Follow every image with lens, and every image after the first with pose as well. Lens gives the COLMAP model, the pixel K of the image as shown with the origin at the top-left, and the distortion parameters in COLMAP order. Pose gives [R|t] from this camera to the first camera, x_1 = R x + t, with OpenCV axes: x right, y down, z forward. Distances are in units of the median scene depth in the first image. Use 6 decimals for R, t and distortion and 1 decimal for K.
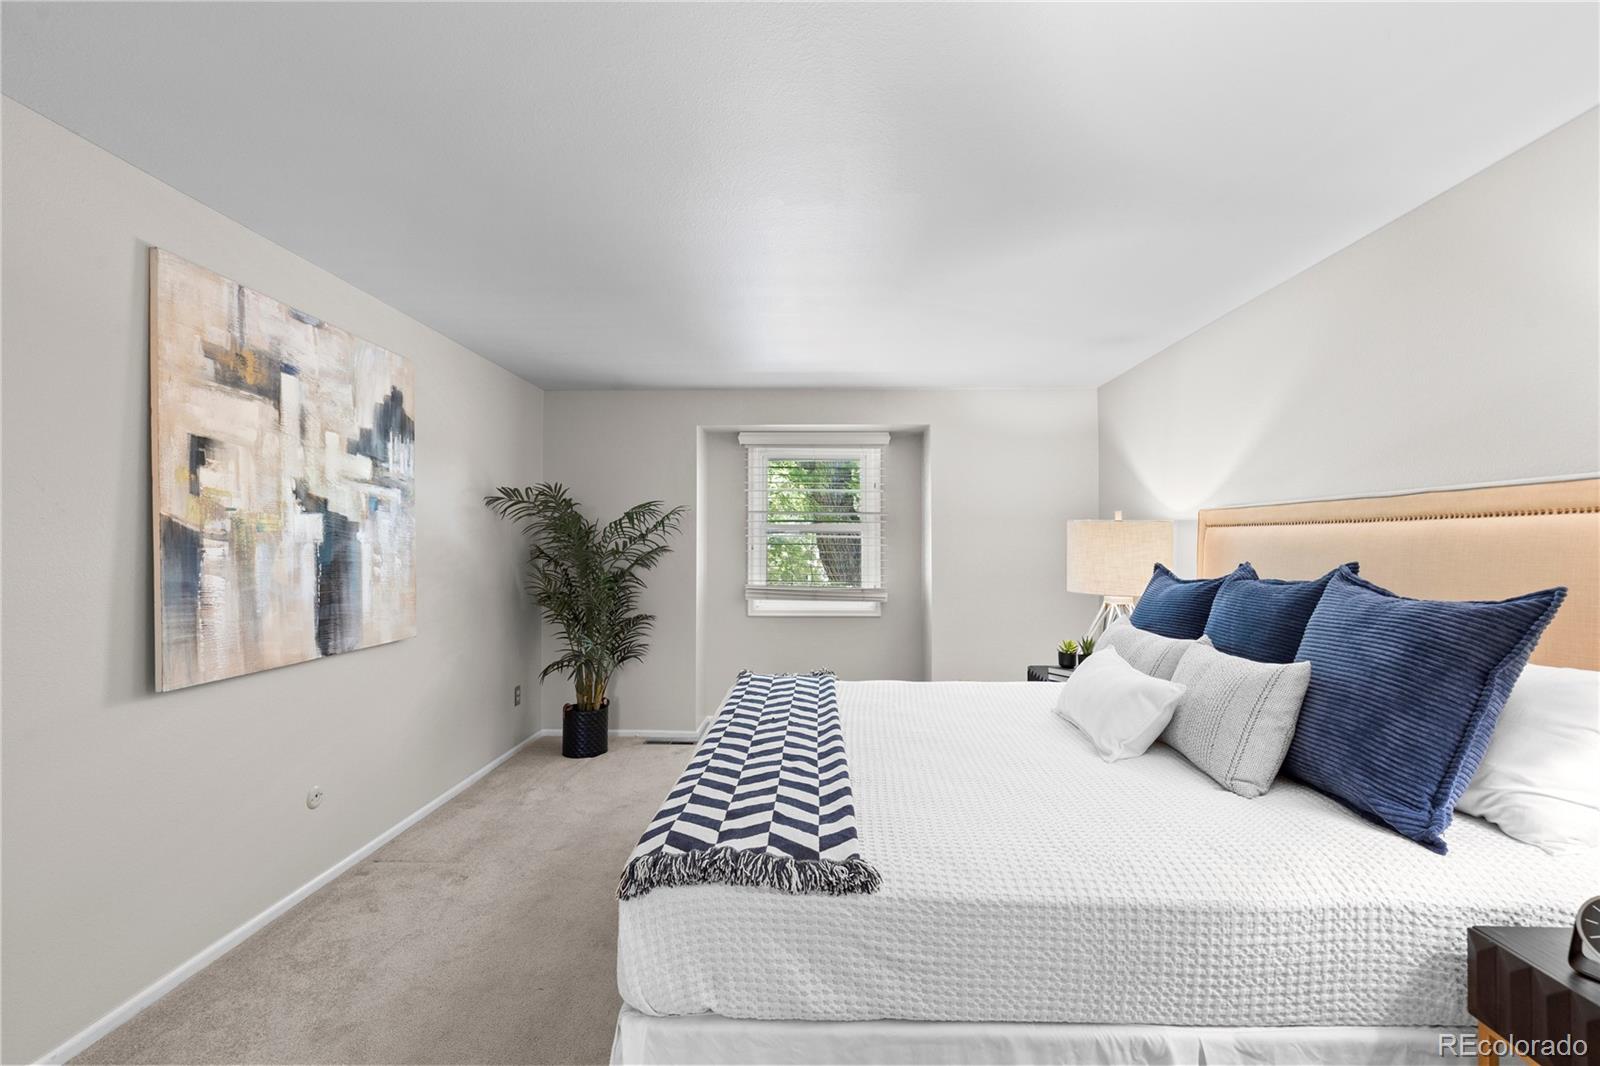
lens RADIAL K [[719.2, 0, 800.8], [0, 719.2, 546.7], [0, 0, 1]] dist [0.002655, -0.000671]
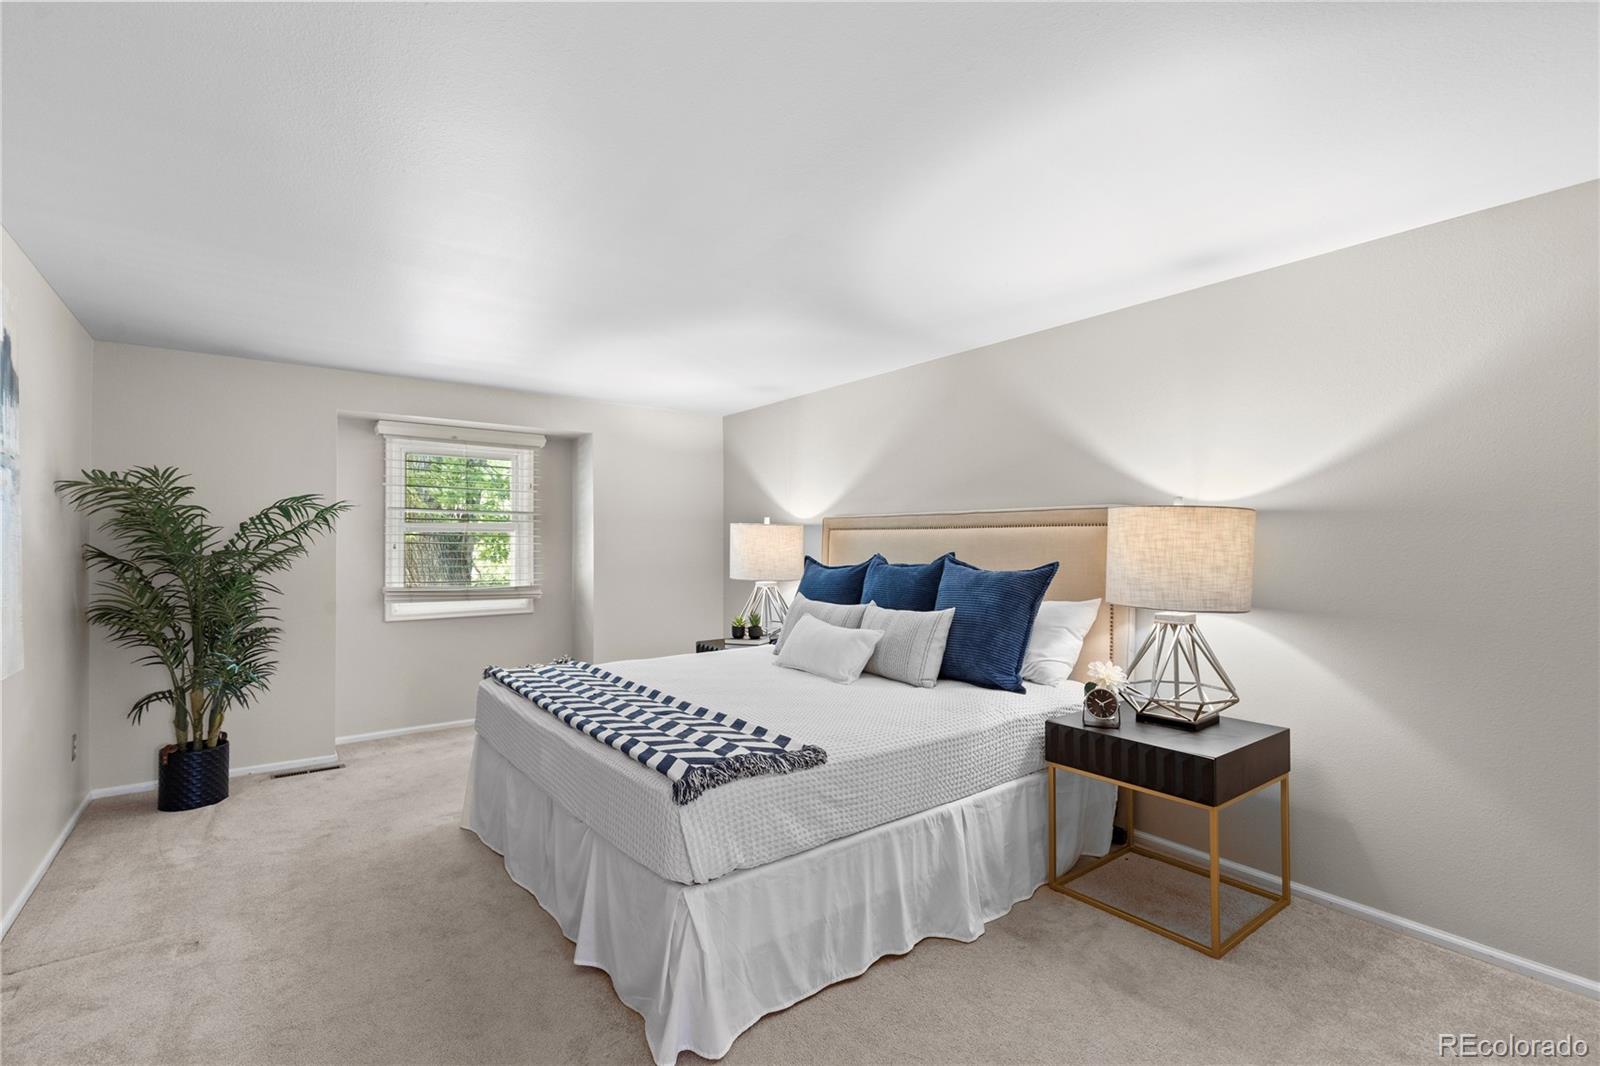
lens RADIAL K [[719.2, 0, 800.8], [0, 719.2, 546.7], [0, 0, 1]] dist [0.002655, -0.000671]
pose [[0.778129, -0.007025, 0.628065, -0.695161], [0.005165, 0.999975, 0.004786, -0.002296], [-0.628084, -0.000481, 0.778146, -0.147676]]
